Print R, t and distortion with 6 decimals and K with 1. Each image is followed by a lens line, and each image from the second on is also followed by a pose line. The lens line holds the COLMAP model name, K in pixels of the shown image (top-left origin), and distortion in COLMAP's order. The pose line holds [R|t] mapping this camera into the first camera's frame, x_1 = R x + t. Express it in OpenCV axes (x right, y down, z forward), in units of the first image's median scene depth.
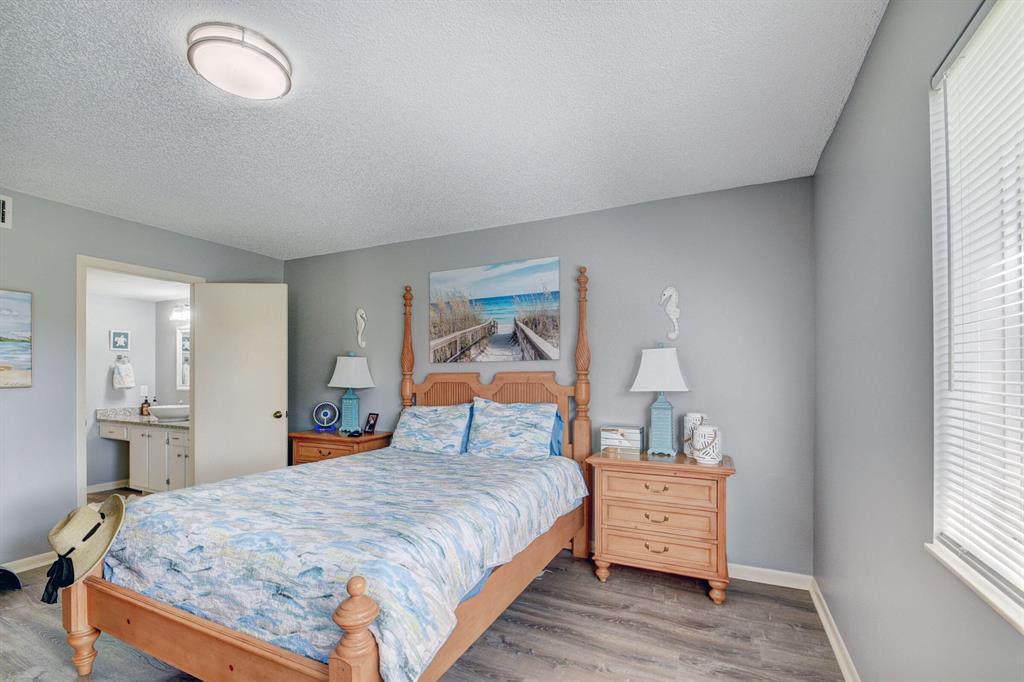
lens RADIAL K [[453.1, 0, 503.3], [0, 453.1, 374.9], [0, 0, 1]] dist [0.015551, -0.016305]
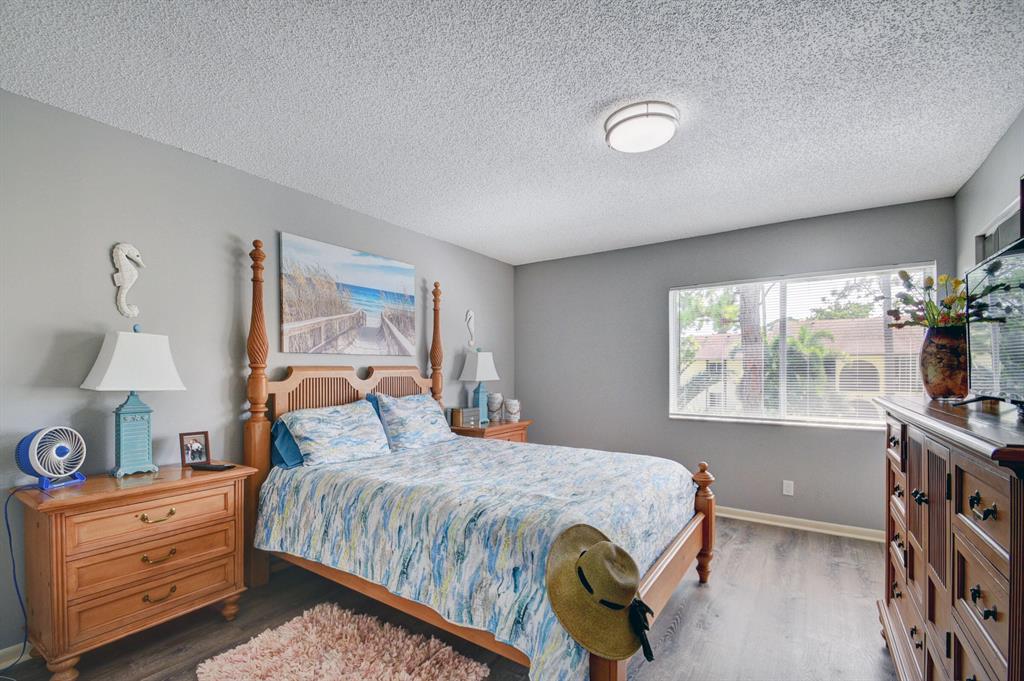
lens RADIAL K [[453.1, 0, 503.3], [0, 453.1, 374.4], [0, 0, 1]] dist [0.015551, -0.016305]
pose [[0.154885, 0.001613, 0.987931, -0.894047], [0.012054, 0.999921, -0.003522, 0.017414], [-0.987859, 0.012454, 0.154853, 0.556647]]
